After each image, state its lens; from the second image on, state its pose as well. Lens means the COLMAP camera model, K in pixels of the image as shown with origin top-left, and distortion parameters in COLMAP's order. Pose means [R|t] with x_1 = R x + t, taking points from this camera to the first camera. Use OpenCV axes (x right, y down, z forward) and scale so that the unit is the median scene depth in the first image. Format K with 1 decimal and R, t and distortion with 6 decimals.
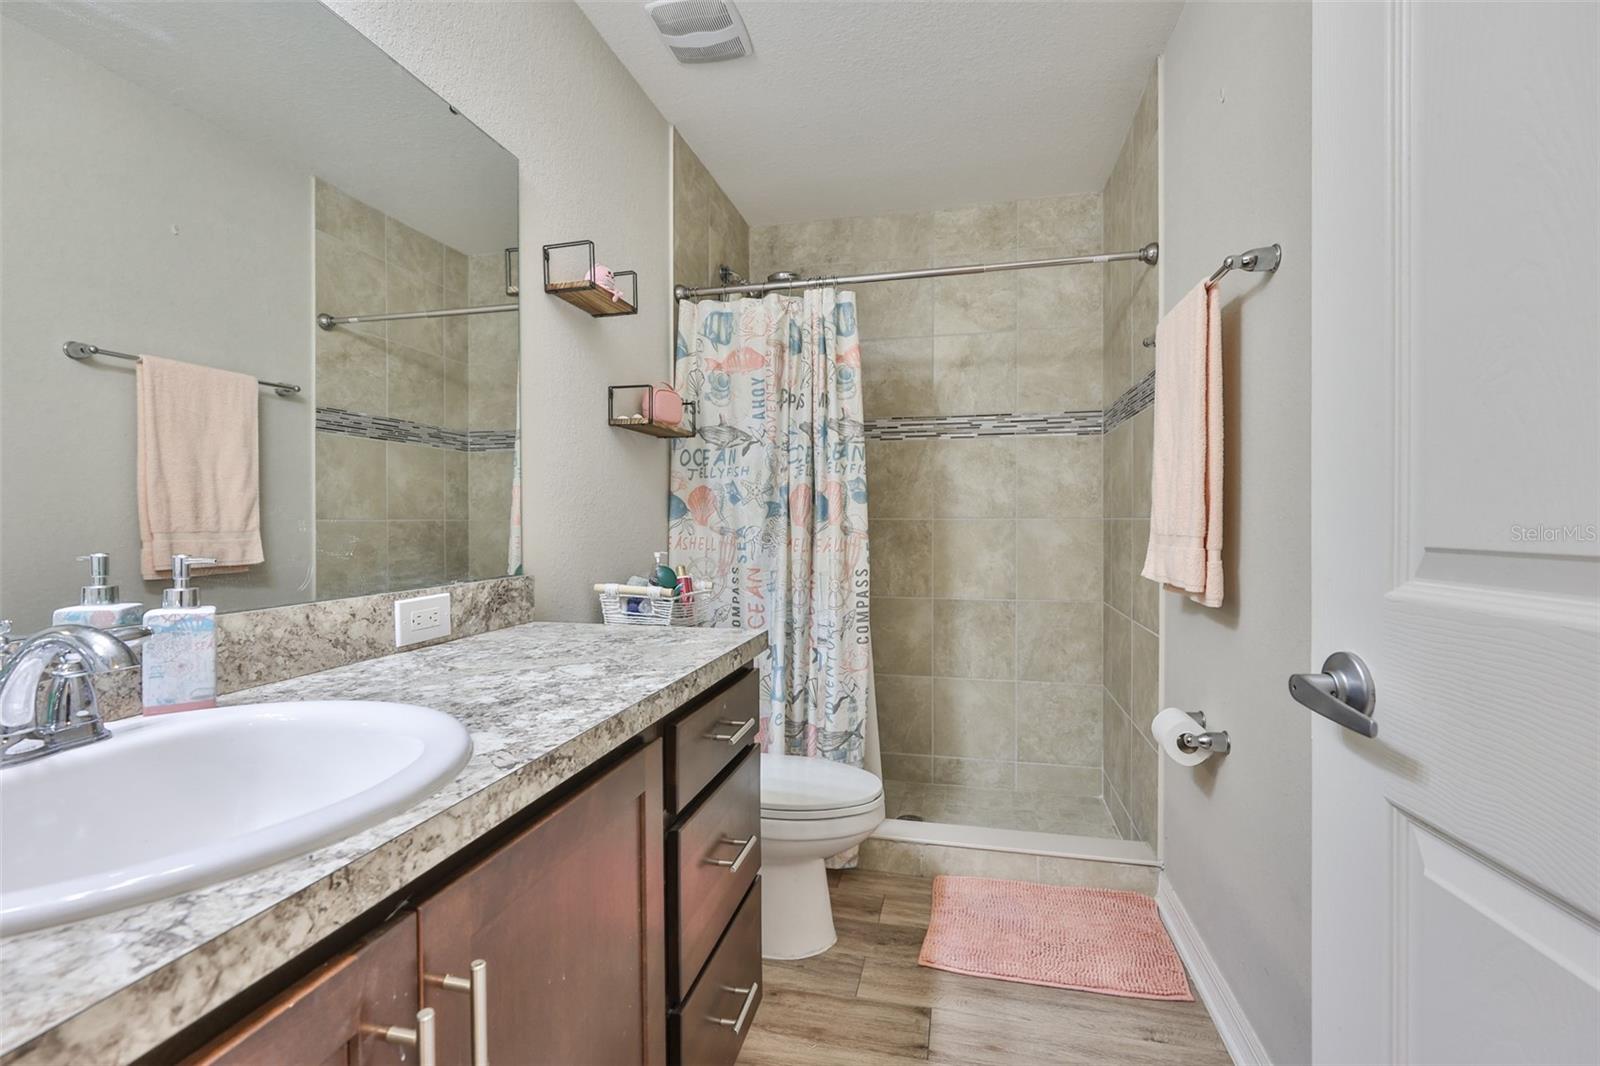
lens RADIAL K [[681.2, 0, 804.6], [0, 681.2, 527.8], [0, 0, 1]] dist [0.003971, 0.000461]
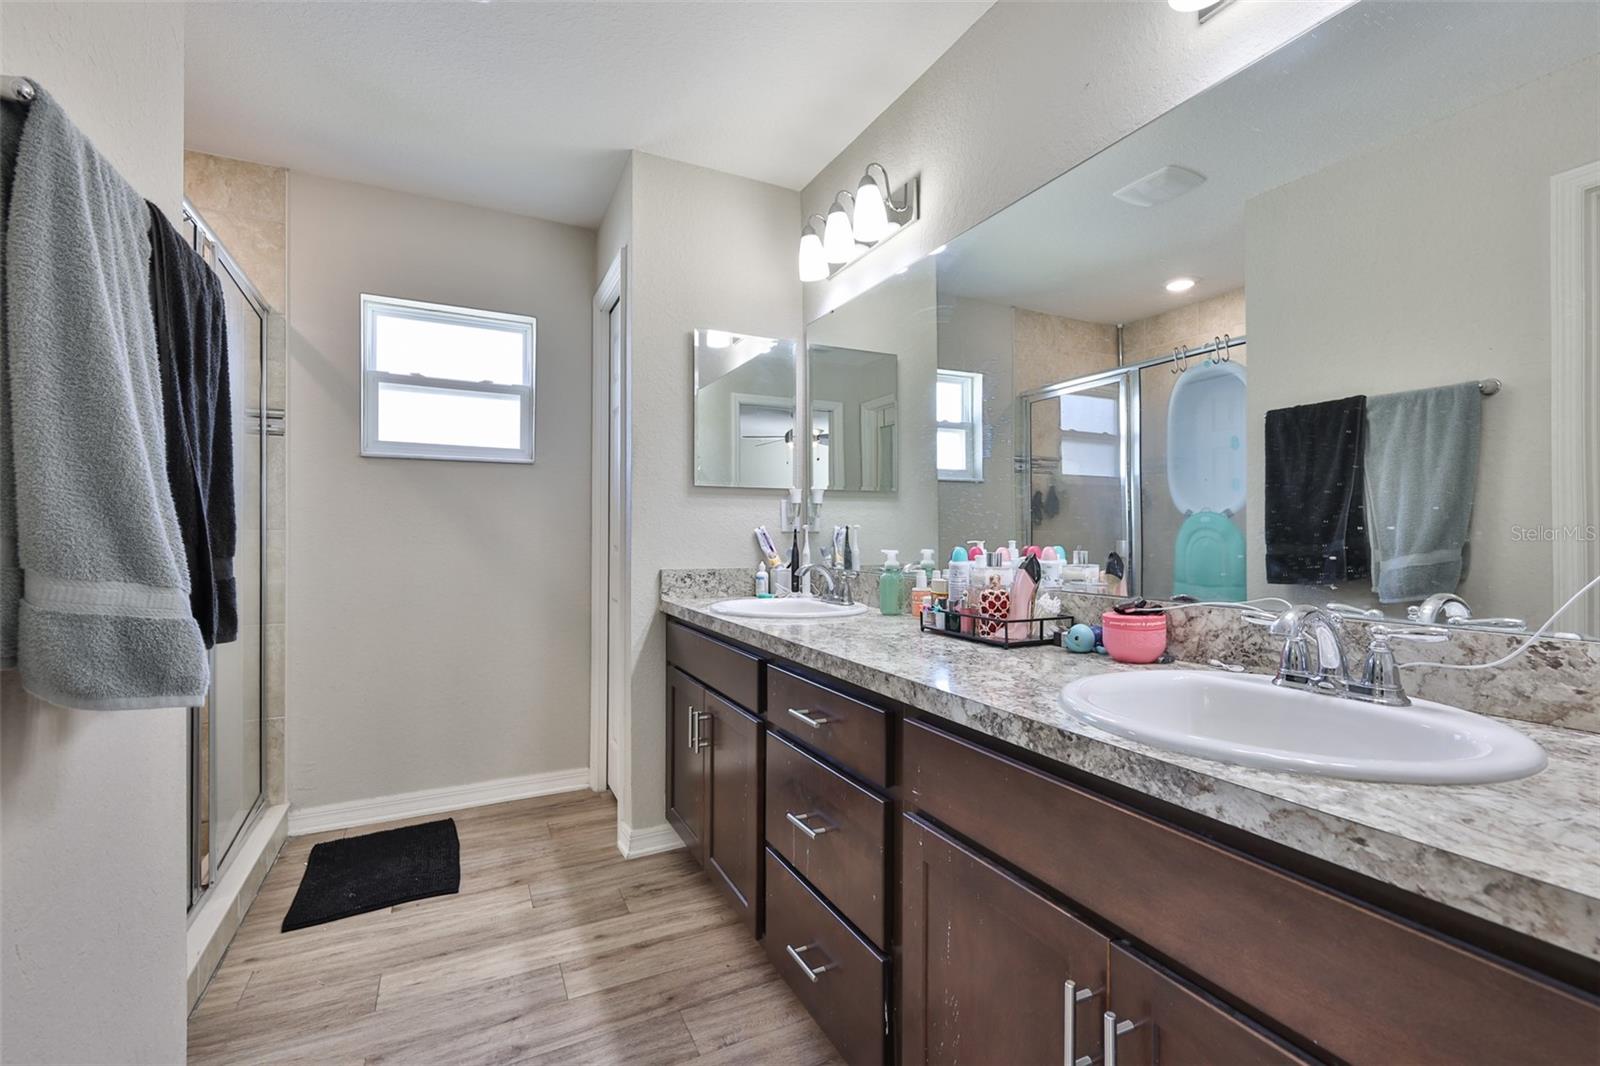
lens RADIAL K [[681.2, 0, 793.0], [0, 681.2, 530.8], [0, 0, 1]] dist [0.003971, 0.000461]
pose [[-0.768227, 0.008282, -0.640124, 0.607297], [0.004110, 0.999960, 0.008004, -0.074136], [0.640164, 0.003518, -0.768230, 1.297727]]
